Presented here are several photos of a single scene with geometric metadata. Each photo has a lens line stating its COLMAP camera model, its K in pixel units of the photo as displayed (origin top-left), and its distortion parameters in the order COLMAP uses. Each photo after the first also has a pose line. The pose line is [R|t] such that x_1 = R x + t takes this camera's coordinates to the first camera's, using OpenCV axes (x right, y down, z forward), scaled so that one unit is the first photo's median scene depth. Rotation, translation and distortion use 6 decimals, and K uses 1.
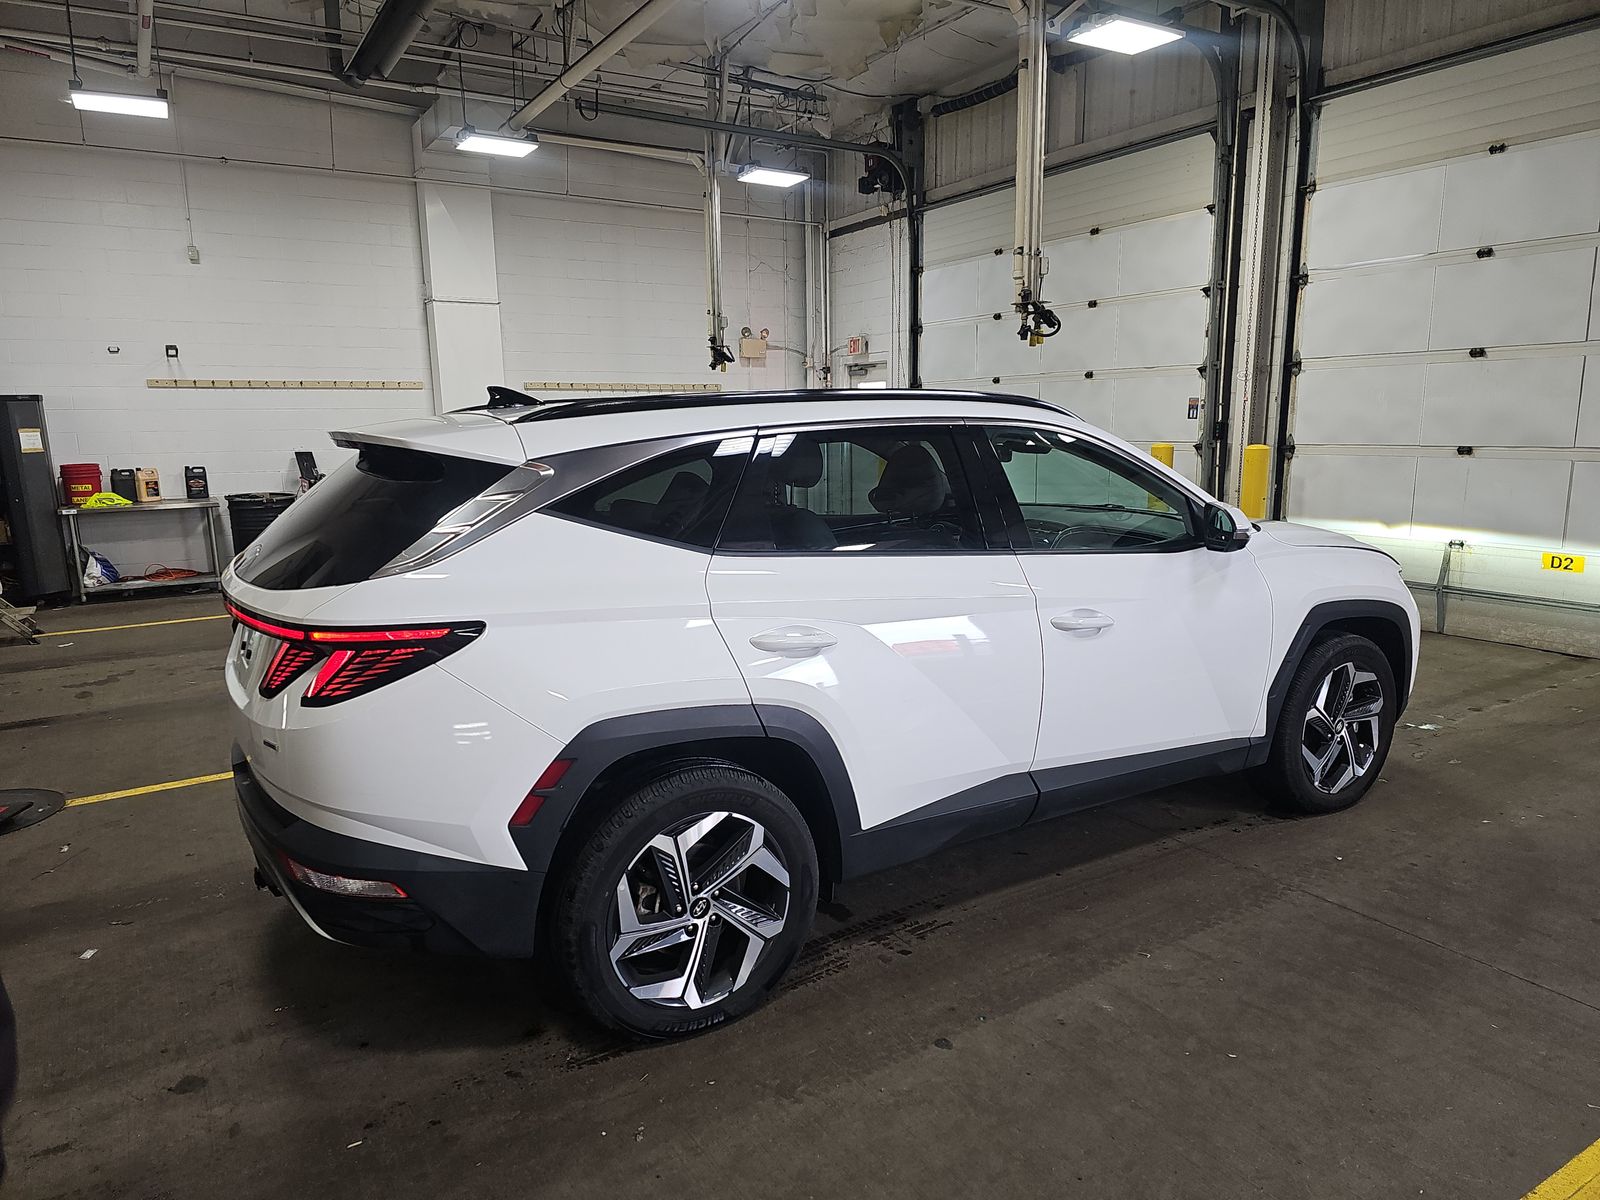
lens RADIAL K [[1049.0, 0, 795.7], [0, 1049.0, 599.9], [0, 0, 1]] dist [0.056660, -0.054104]
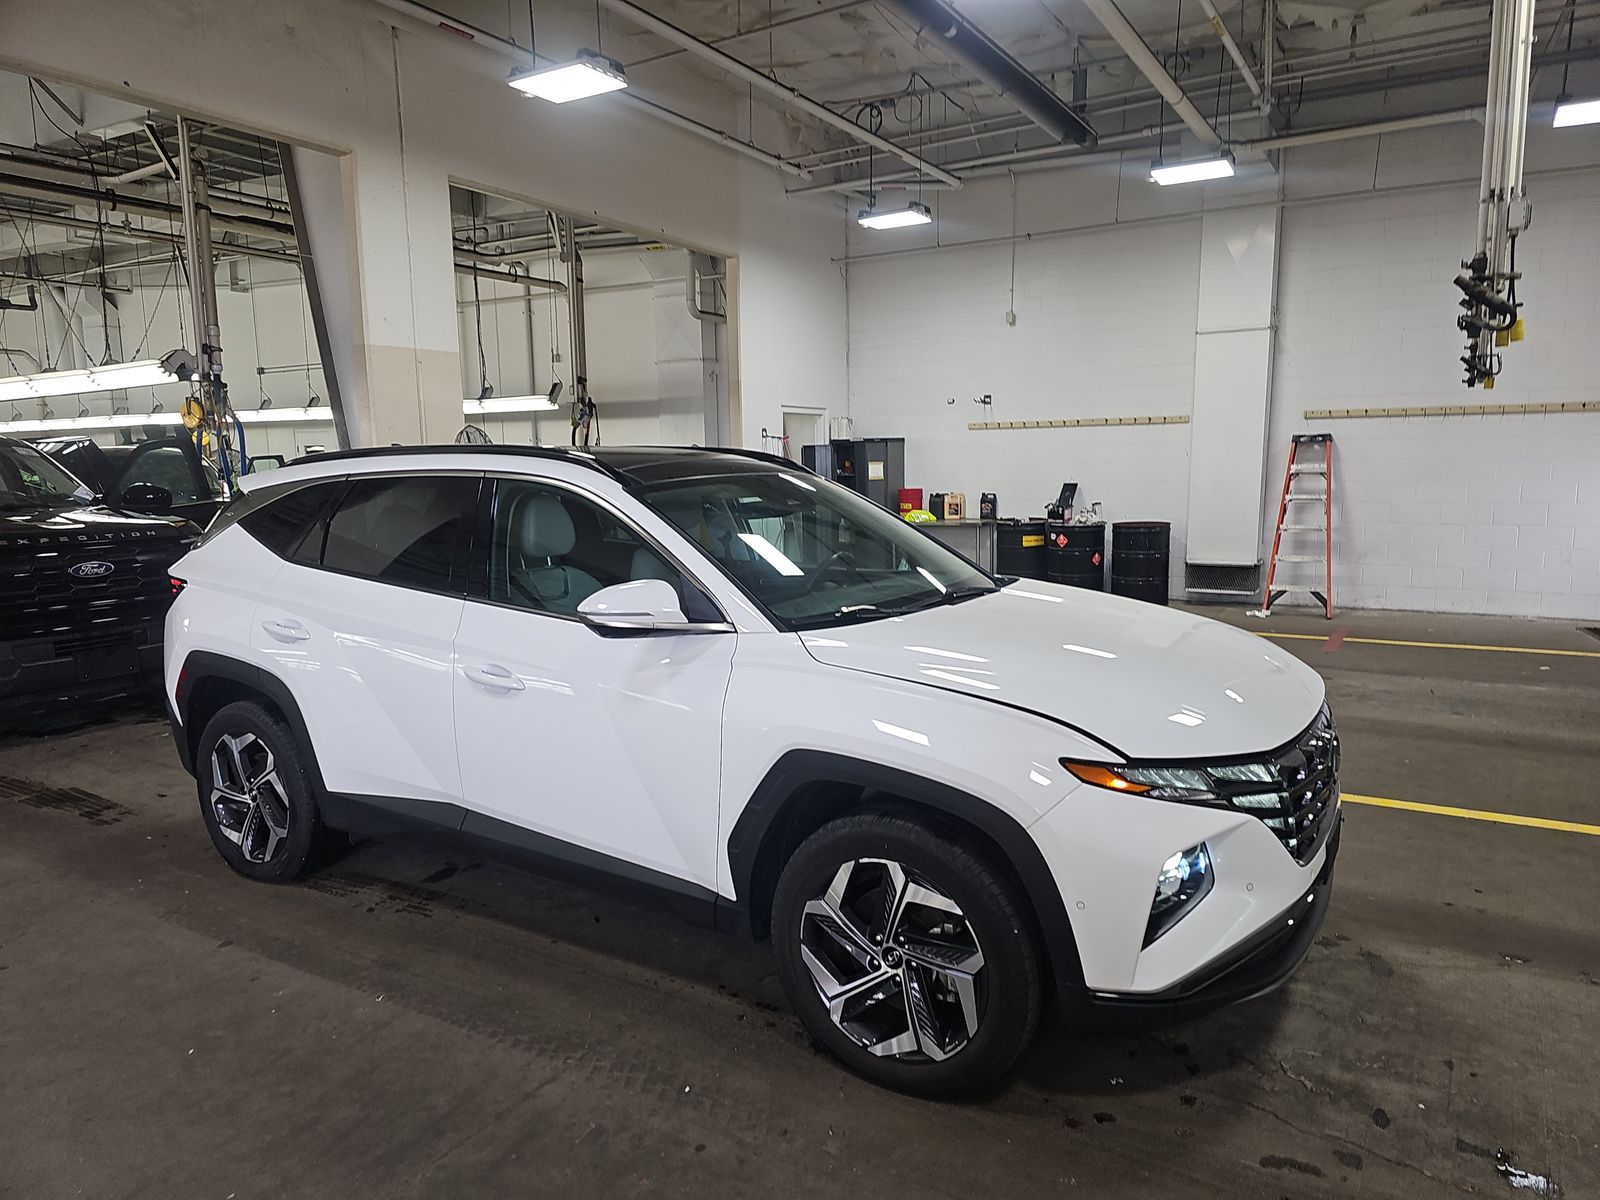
lens RADIAL K [[1049.0, 0, 795.7], [0, 1049.0, 599.9], [0, 0, 1]] dist [0.056660, -0.054104]
pose [[0.452126, 0.128412, -0.882662, 1.209985], [-0.149104, 0.986539, 0.067149, -0.153321], [0.879403, 0.101249, 0.465187, 0.740564]]
